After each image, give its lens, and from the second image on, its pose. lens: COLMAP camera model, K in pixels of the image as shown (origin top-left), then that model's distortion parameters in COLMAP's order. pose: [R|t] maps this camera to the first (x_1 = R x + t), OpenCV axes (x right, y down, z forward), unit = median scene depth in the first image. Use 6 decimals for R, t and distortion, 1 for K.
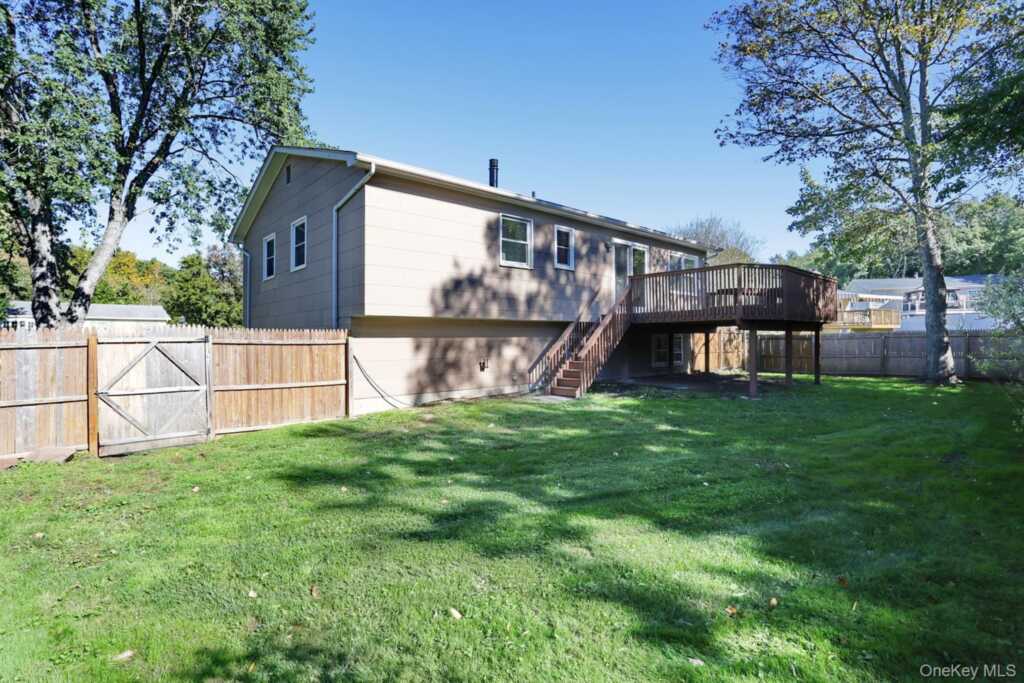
lens RADIAL K [[505.7, 0, 519.4], [0, 505.7, 342.3], [0, 0, 1]] dist [-0.001027, -0.000065]
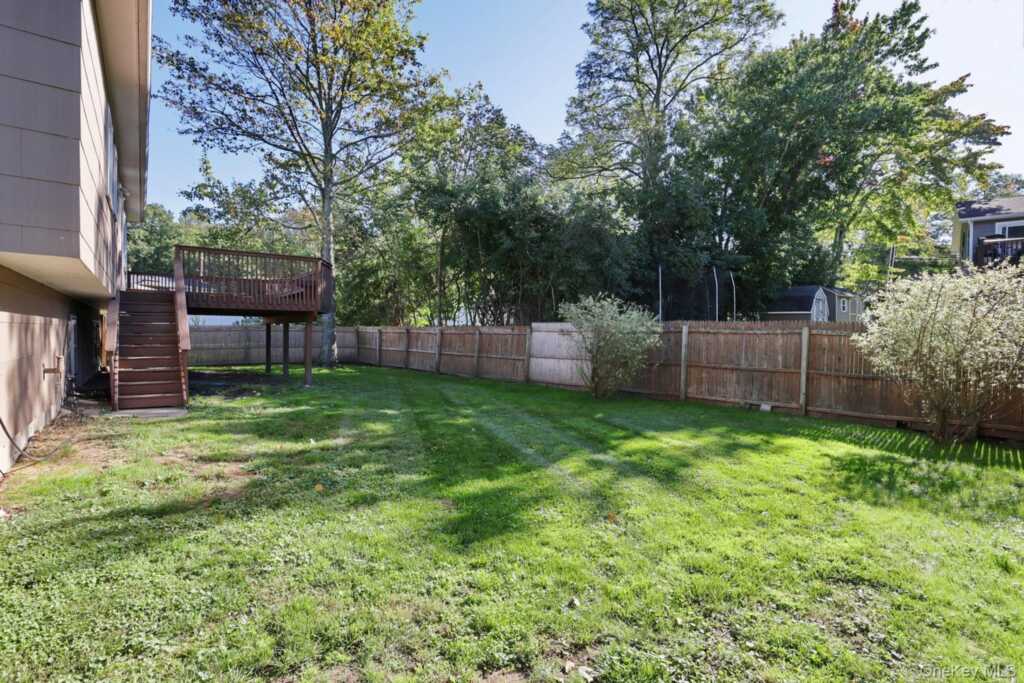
lens RADIAL K [[505.7, 0, 519.4], [0, 505.7, 342.3], [0, 0, 1]] dist [-0.001027, -0.000065]
pose [[0.138060, -0.004251, 0.990415, -0.117727], [-0.008244, 0.999951, 0.005441, 0.001899], [-0.990390, -0.008916, 0.138018, 0.093870]]
